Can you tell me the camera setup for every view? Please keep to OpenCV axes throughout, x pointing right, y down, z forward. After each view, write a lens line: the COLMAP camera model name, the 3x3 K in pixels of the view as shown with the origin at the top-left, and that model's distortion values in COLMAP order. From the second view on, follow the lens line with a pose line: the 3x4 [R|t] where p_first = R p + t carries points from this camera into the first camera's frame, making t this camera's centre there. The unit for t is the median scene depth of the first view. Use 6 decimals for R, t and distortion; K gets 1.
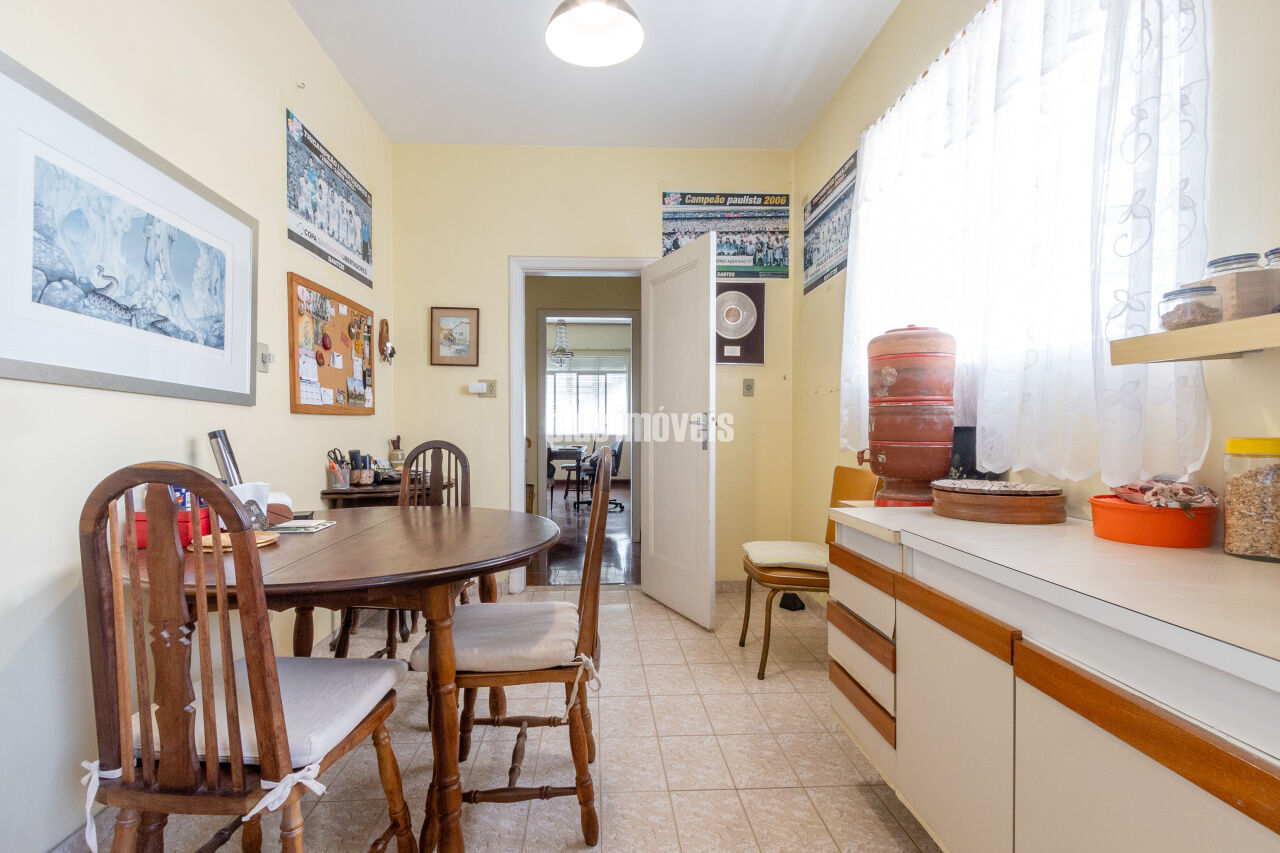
lens RADIAL K [[583.2, 0, 635.3], [0, 583.2, 426.0], [0, 0, 1]] dist [0.001303, -0.001458]
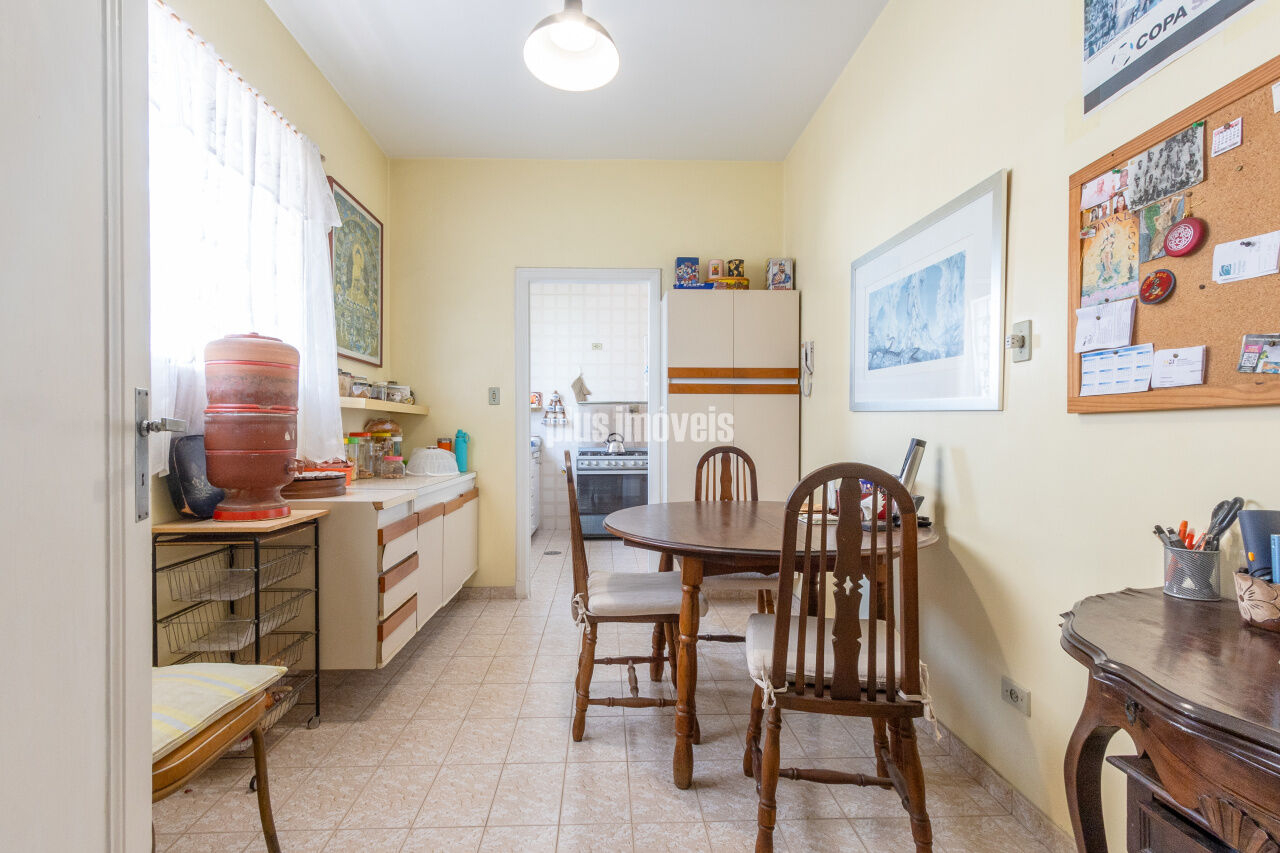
lens RADIAL K [[583.2, 0, 638.9], [0, 583.2, 432.2], [0, 0, 1]] dist [0.001303, -0.001458]
pose [[-0.999921, -0.001612, 0.012440, -0.216486], [-0.001611, 0.999999, 0.000136, -0.005172], [-0.012440, 0.000116, -0.999923, 2.167349]]
